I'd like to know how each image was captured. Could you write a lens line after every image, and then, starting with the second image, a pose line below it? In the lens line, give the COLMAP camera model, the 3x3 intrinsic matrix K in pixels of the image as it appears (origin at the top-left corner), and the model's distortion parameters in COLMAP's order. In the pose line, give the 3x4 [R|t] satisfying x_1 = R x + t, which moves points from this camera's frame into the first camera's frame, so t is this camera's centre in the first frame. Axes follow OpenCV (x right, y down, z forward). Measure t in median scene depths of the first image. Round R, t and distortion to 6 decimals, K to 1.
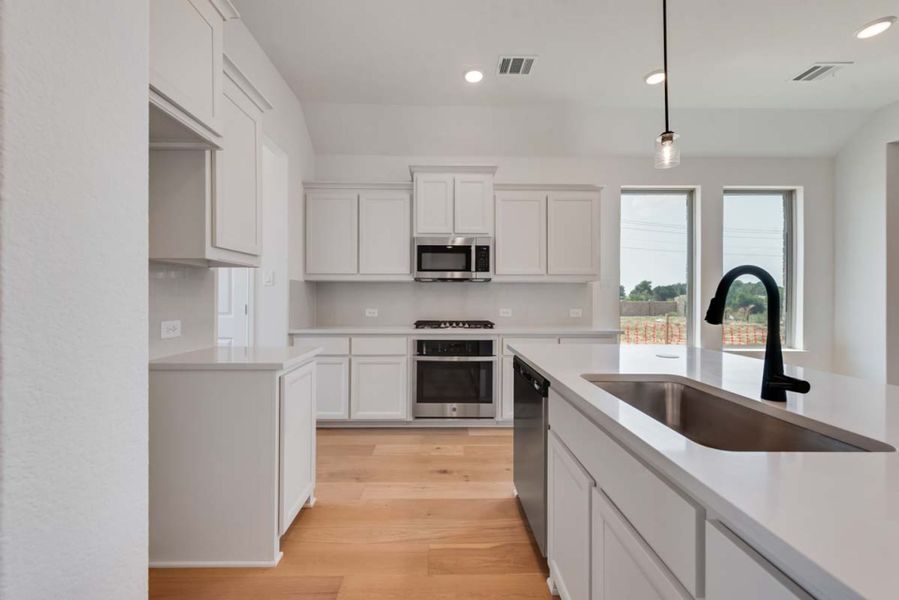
lens RADIAL K [[351.2, 0, 445.9], [0, 351.2, 297.4], [0, 0, 1]] dist [0.007094, -0.000718]
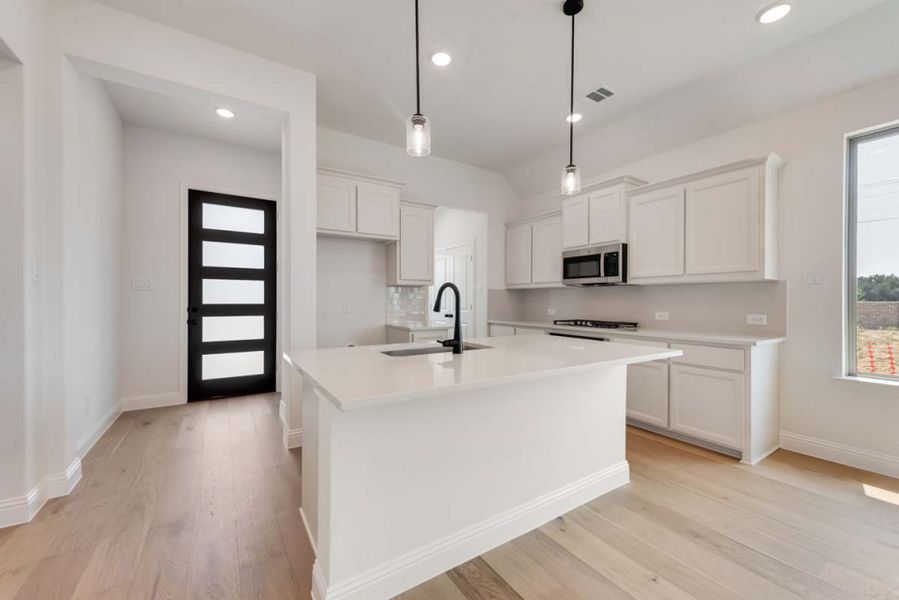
lens RADIAL K [[349.4, 0, 446.6], [0, 349.4, 302.4], [0, 0, 1]] dist [0.013226, -0.005426]
pose [[0.521538, 0.003828, -0.853220, 0.762852], [0.000152, 0.999990, 0.004579, 0.002695], [0.853228, -0.002518, 0.521532, -0.002302]]
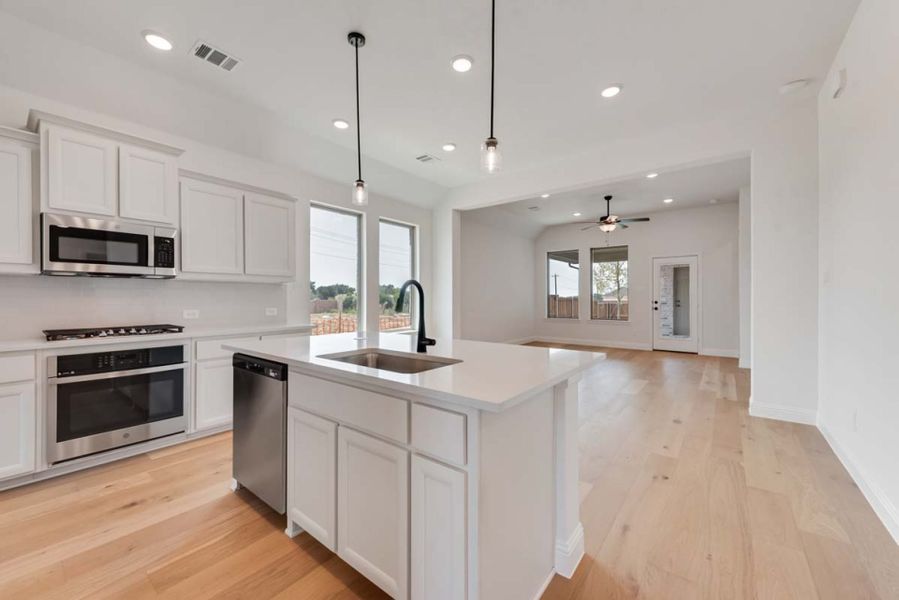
lens RADIAL K [[352.7, 0, 447.1], [0, 352.7, 296.5], [0, 0, 1]] dist [0.008431, -0.000227]
pose [[0.631973, -0.001619, 0.774989, -0.131991], [0.001317, 0.999999, 0.001016, -0.001960], [-0.774989, 0.000379, 0.631974, -0.086950]]
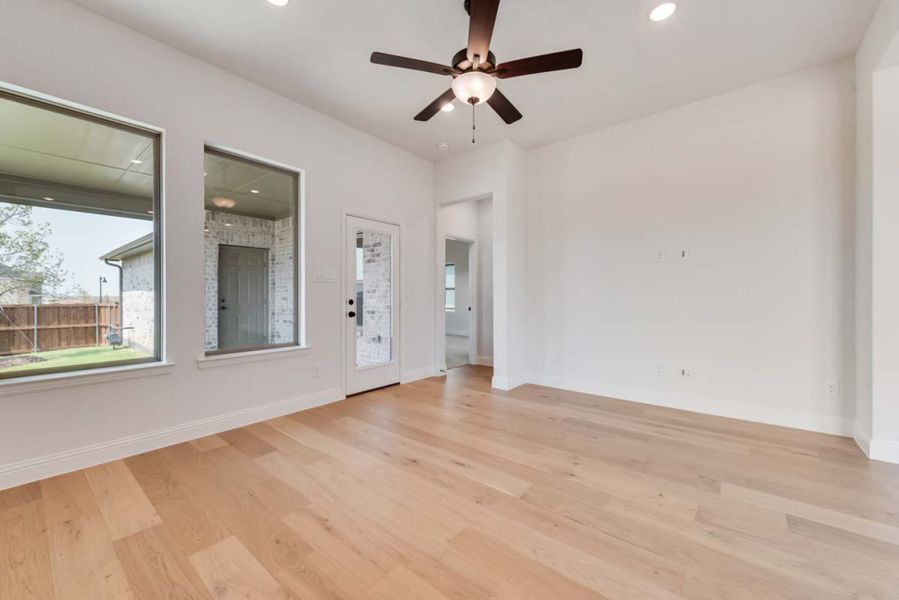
lens RADIAL K [[351.2, 0, 445.9], [0, 351.2, 297.4], [0, 0, 1]] dist [0.007094, -0.000718]
pose [[-0.761256, -0.003117, 0.648443, 1.529147], [-0.003310, 0.999994, 0.000921, 0.023008], [-0.648442, -0.001445, -0.761262, 1.005759]]
